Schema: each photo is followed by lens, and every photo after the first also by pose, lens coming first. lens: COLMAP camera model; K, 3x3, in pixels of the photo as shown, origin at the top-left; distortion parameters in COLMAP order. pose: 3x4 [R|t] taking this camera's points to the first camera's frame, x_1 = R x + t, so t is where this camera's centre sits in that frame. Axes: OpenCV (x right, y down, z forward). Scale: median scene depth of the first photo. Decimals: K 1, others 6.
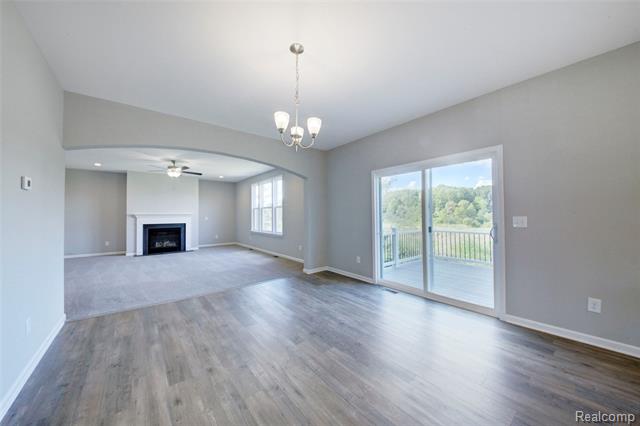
lens RADIAL K [[224.0, 0, 319.0], [0, 224.0, 212.5], [0, 0, 1]] dist [-0.021663, -0.000283]
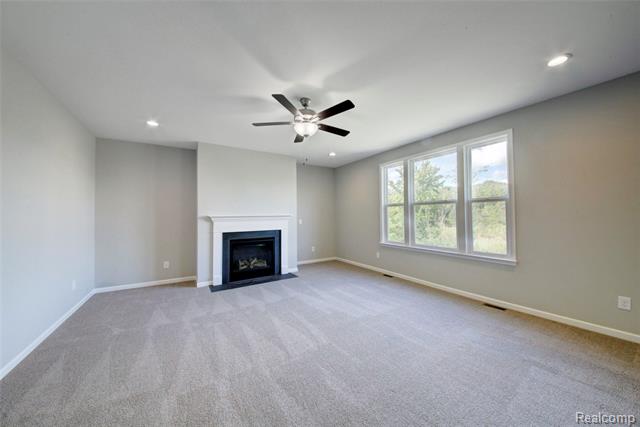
lens RADIAL K [[224.0, 0, 316.8], [0, 224.0, 214.1], [0, 0, 1]] dist [-0.021663, -0.000283]
pose [[0.990244, -0.006442, -0.139198, -0.439539], [0.006868, 0.999973, 0.002585, 0.003660], [0.139178, -0.003516, 0.990261, 0.422214]]
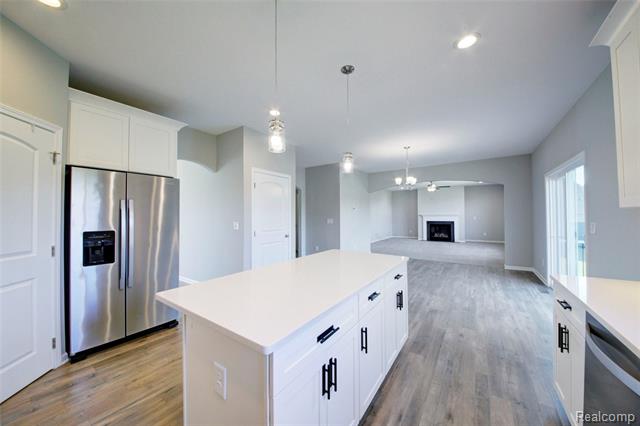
lens RADIAL K [[224.0, 0, 323.5], [0, 224.0, 212.1], [0, 0, 1]] dist [-0.021663, -0.000283]
pose [[0.278654, -0.007621, -0.960361, 0.496761], [0.012811, 0.999909, -0.004218, -0.013061], [0.960306, -0.011128, 0.278726, -0.139187]]
